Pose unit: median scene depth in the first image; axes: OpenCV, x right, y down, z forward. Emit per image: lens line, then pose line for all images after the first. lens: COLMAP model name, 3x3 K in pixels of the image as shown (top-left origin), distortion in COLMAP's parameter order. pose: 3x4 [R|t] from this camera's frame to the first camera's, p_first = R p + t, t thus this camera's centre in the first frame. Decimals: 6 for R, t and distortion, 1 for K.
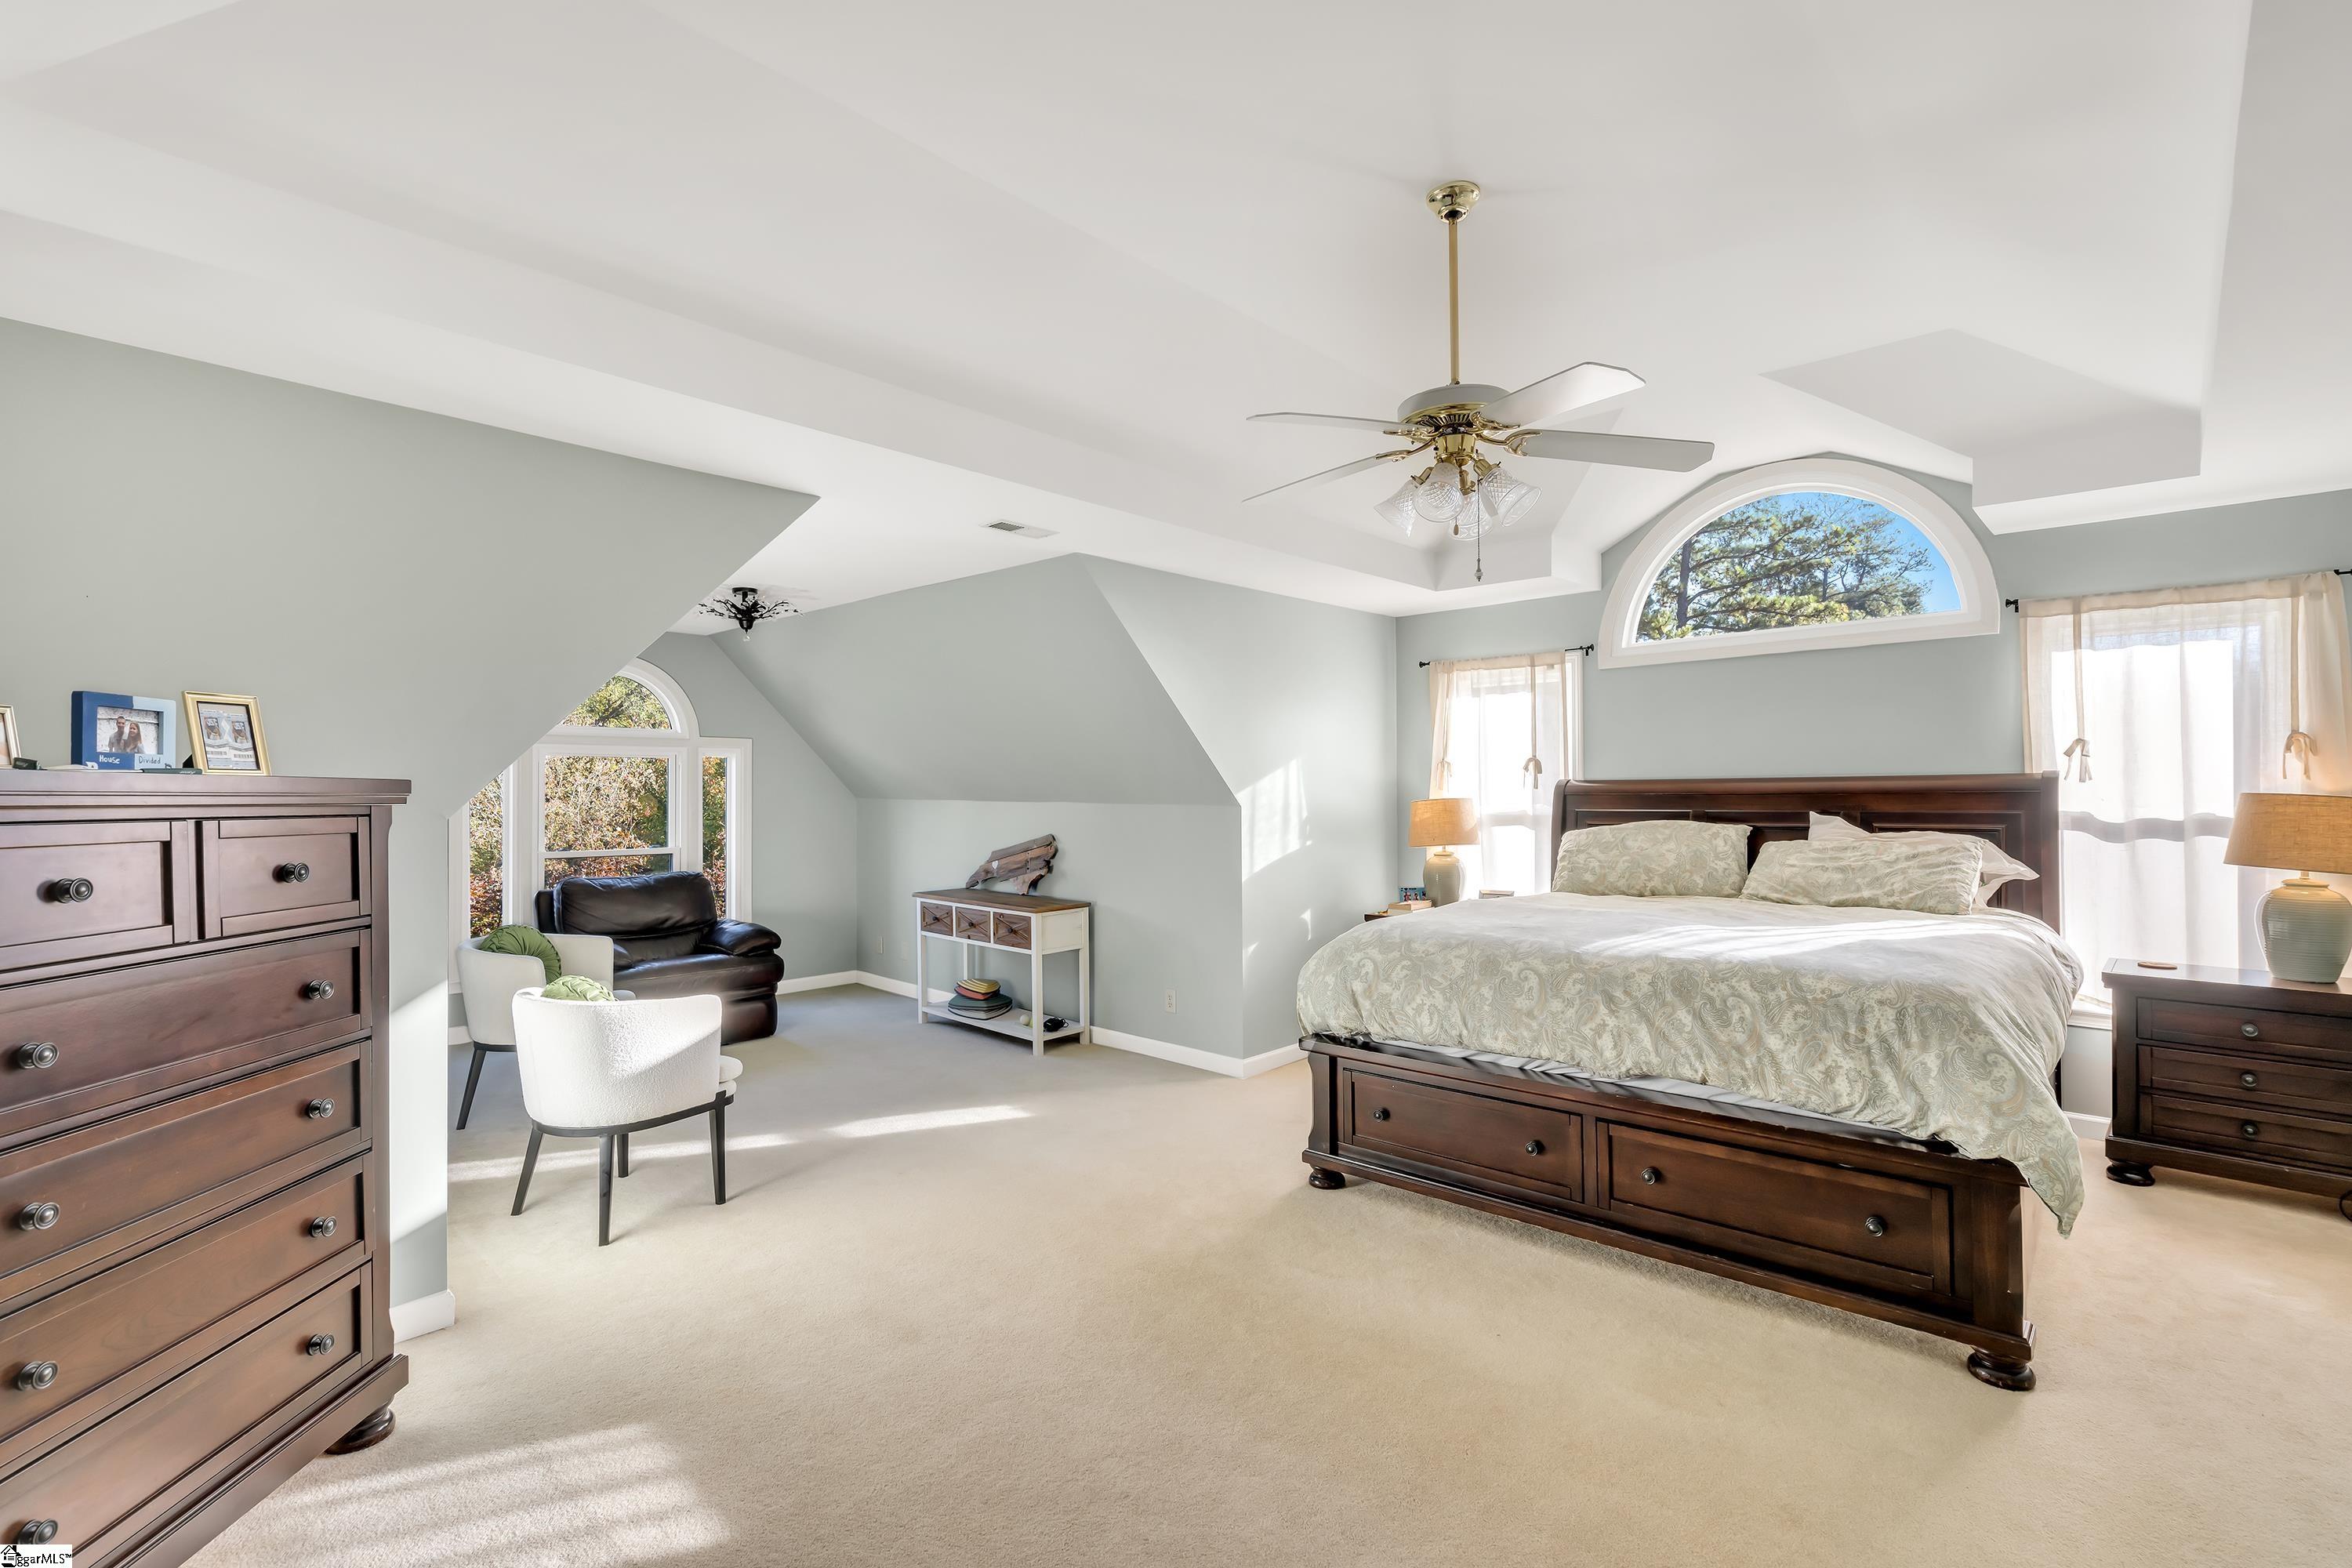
lens RADIAL K [[1076.5, 0, 1199.8], [0, 1076.5, 783.3], [0, 0, 1]] dist [-0.002909, 0.000043]
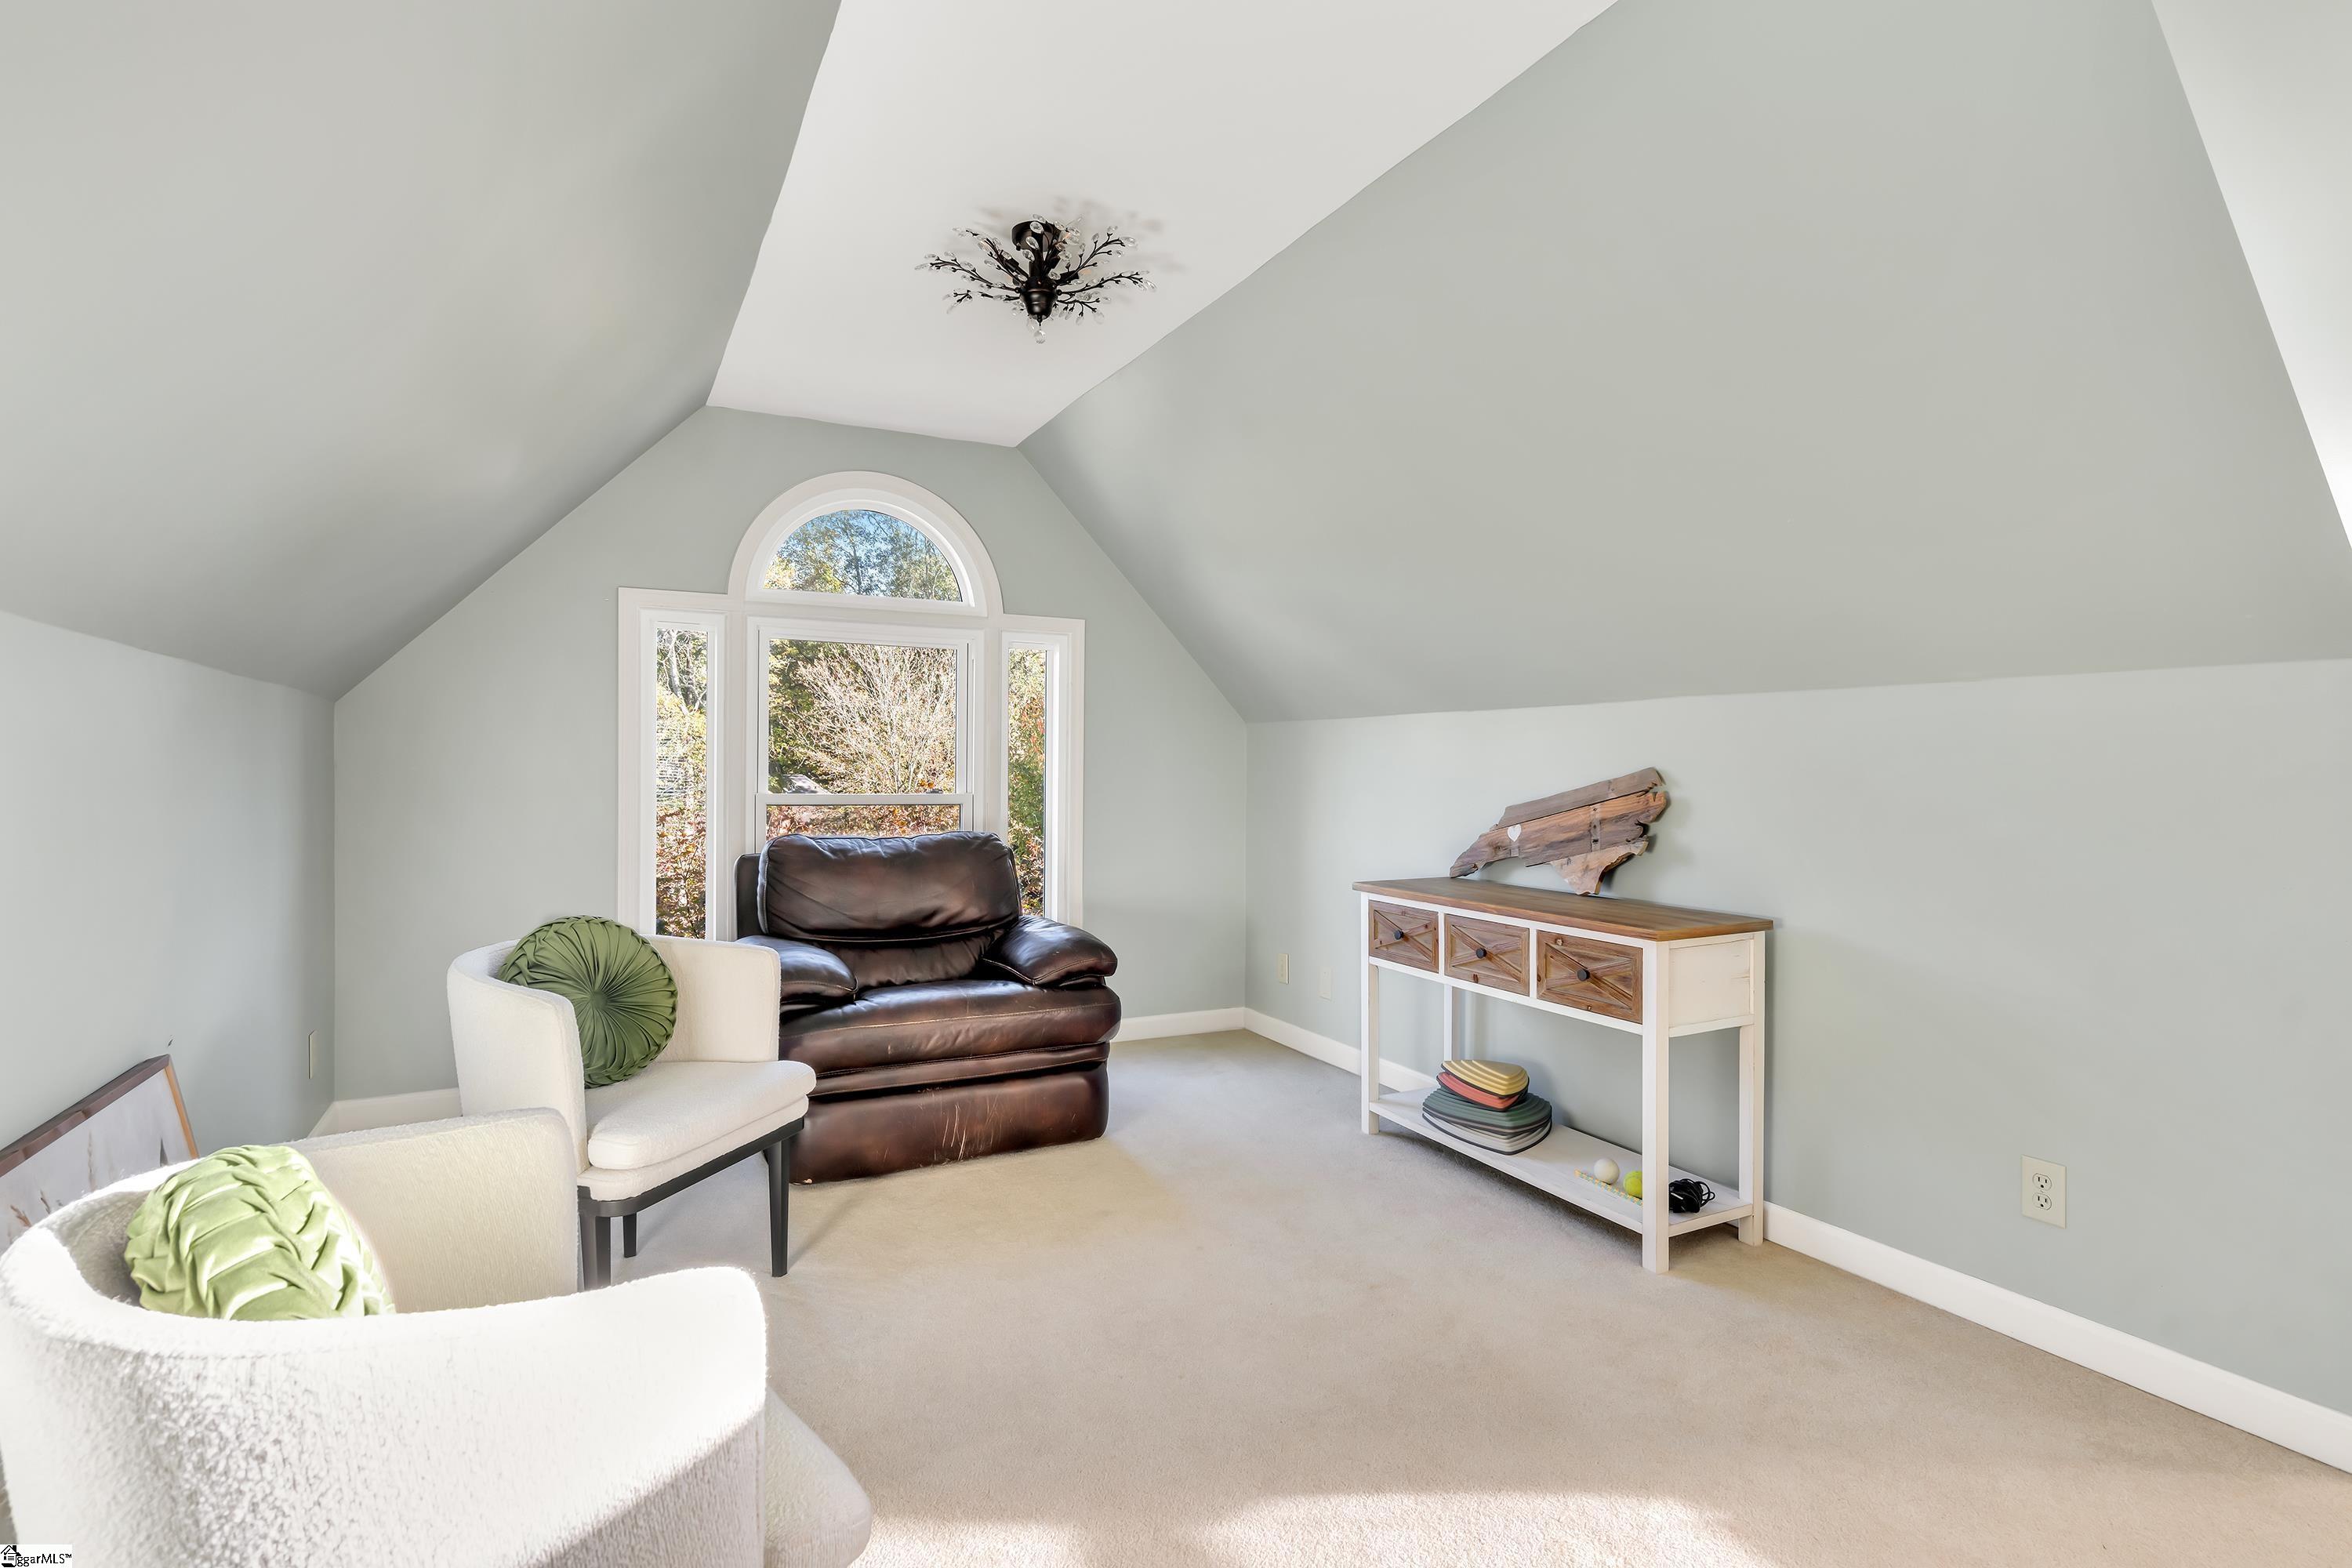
lens RADIAL K [[1076.5, 0, 1199.8], [0, 1076.5, 783.3], [0, 0, 1]] dist [-0.002909, 0.000043]
pose [[0.943933, 0.007890, -0.330043, -0.169244], [-0.005937, 0.999958, 0.006926, 0.051881], [0.330084, -0.004579, 0.943940, 0.495244]]
